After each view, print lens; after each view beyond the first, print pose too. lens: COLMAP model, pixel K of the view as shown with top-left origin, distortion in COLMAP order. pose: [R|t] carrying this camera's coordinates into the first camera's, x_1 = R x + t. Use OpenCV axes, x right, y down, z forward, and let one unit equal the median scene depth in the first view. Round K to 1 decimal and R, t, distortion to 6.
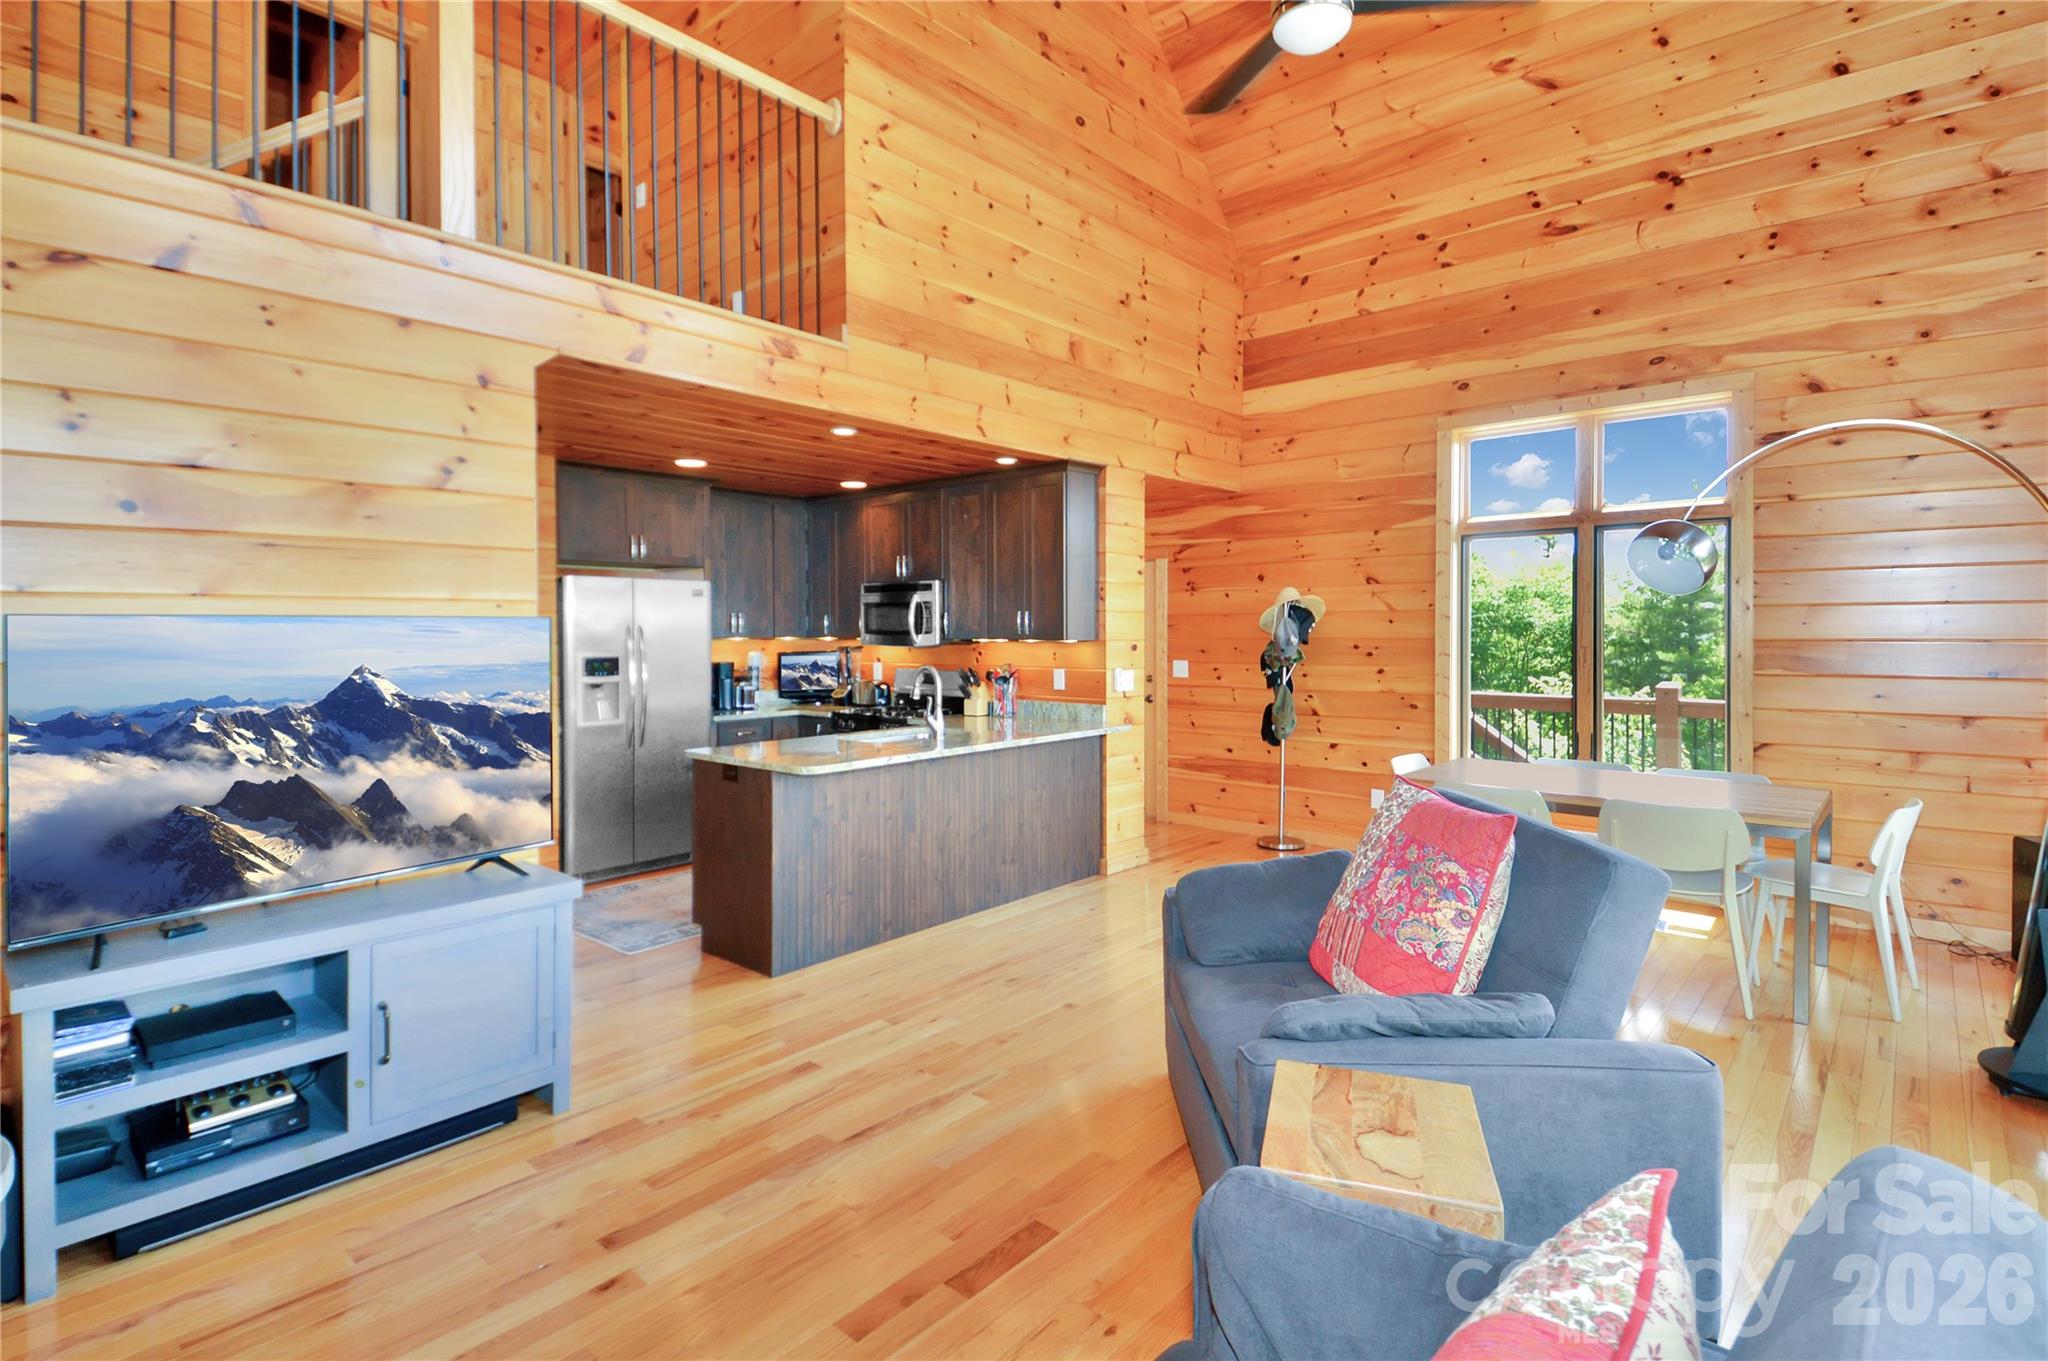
lens RADIAL K [[1015.8, 0, 991.9], [0, 1015.8, 630.3], [0, 0, 1]] dist [0.003418, -0.000439]
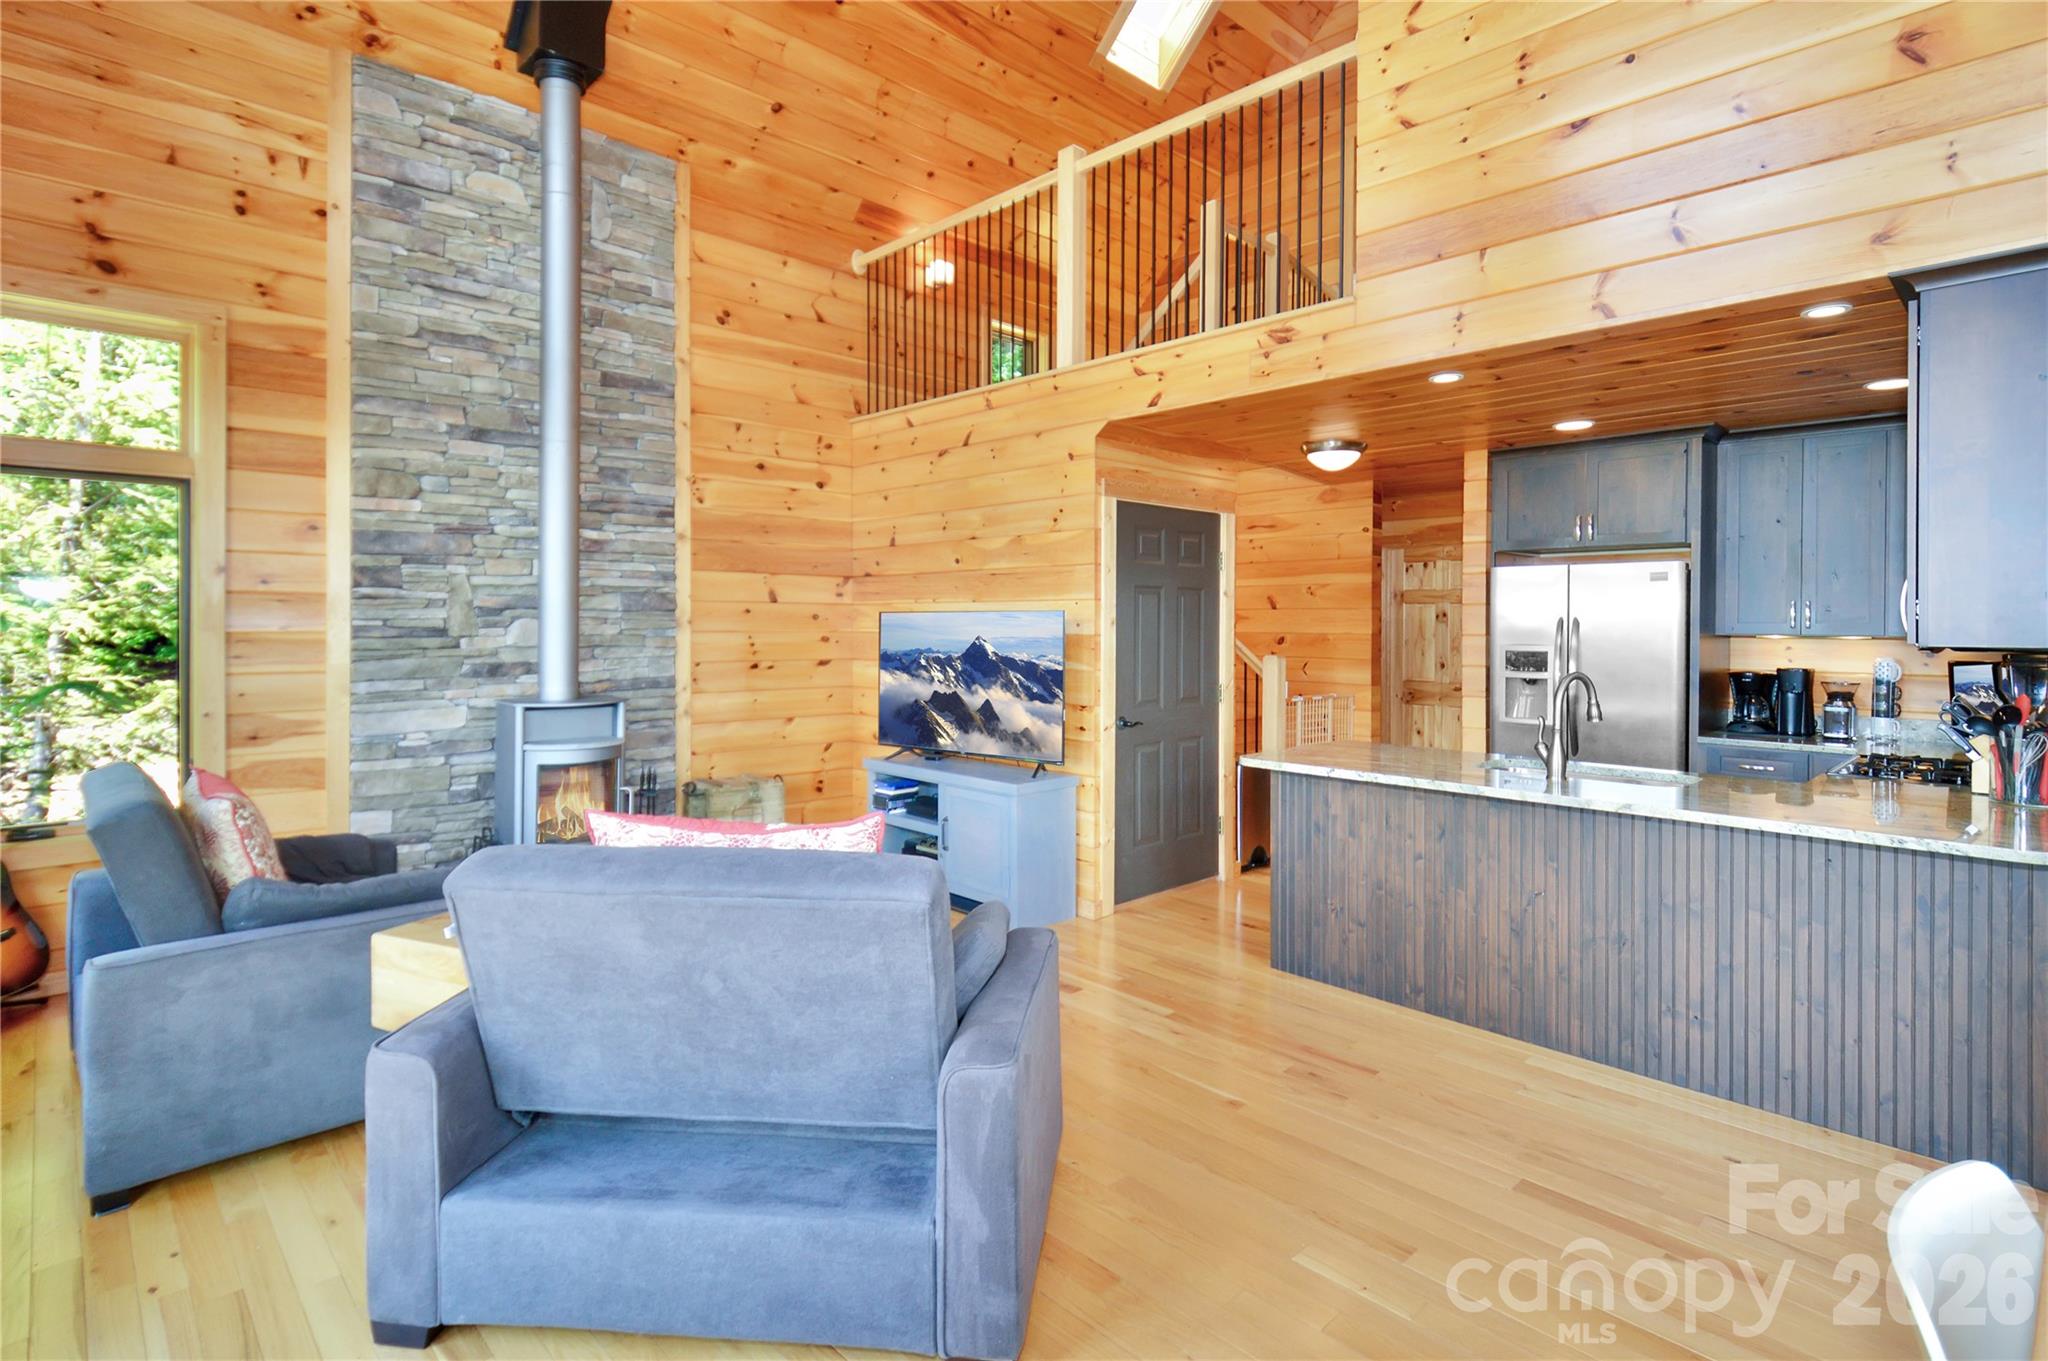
lens RADIAL K [[1015.8, 0, 1066.2], [0, 1015.8, 623.9], [0, 0, 1]] dist [0.003418, -0.000439]
pose [[-0.078349, 0.005346, -0.996912, 0.532356], [-0.009167, 0.999939, 0.006083, -0.000553], [0.996884, 0.009615, -0.078295, 0.578915]]
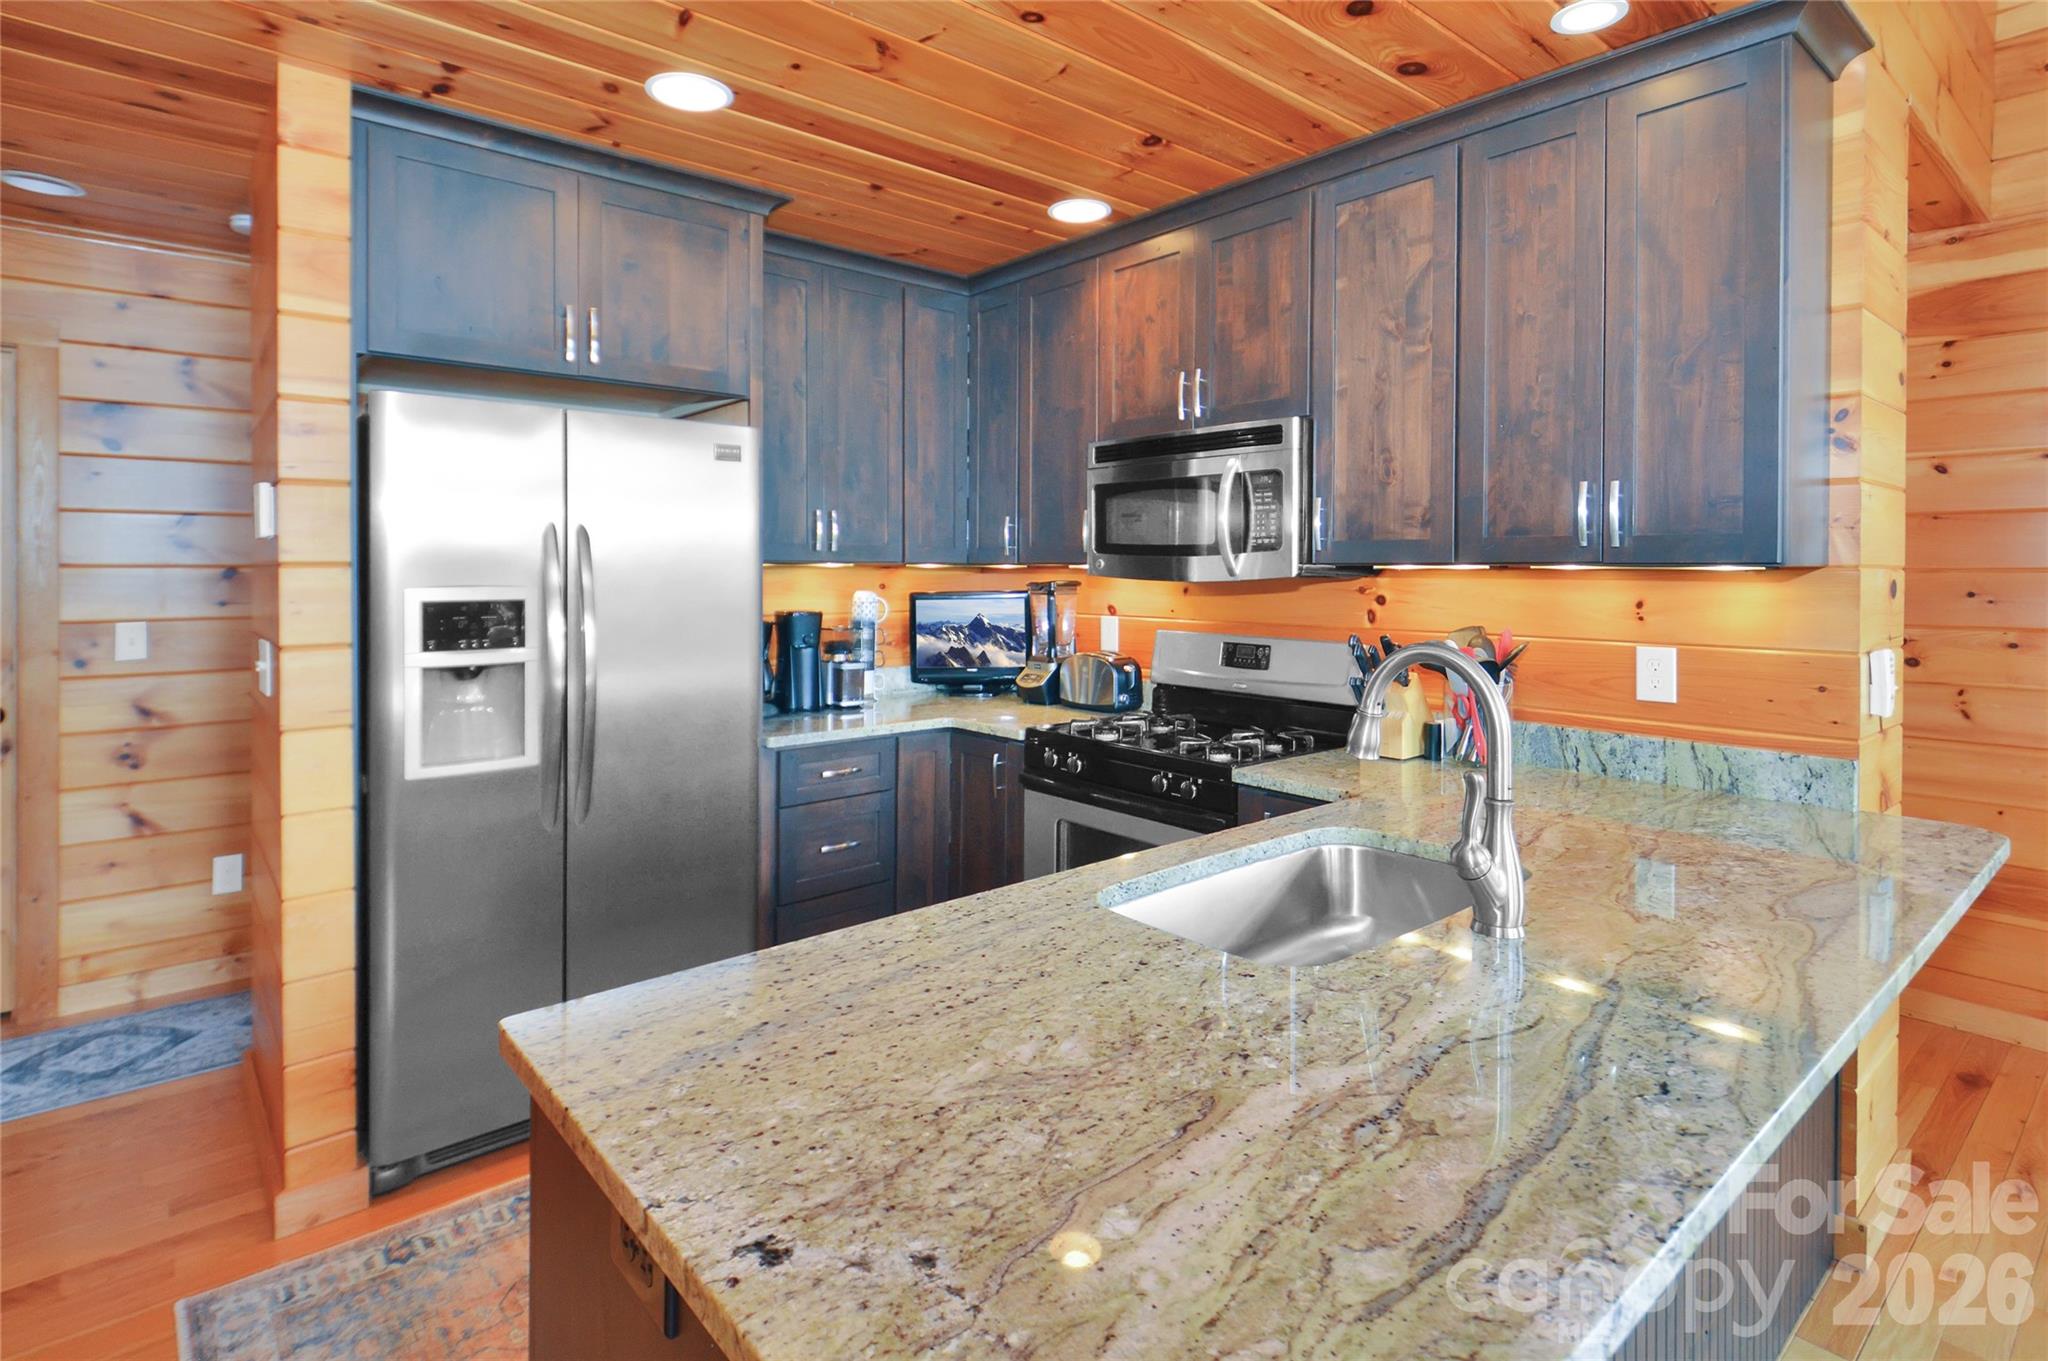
lens RADIAL K [[1015.8, 0, 949.3], [0, 1015.8, 574.0], [0, 0, 1]] dist [0.003418, -0.000439]
pose [[0.985563, 0.004319, -0.169254, -0.119962], [-0.004678, 0.999988, -0.001721, 0.014255], [0.169244, 0.002488, 0.985571, 0.573148]]
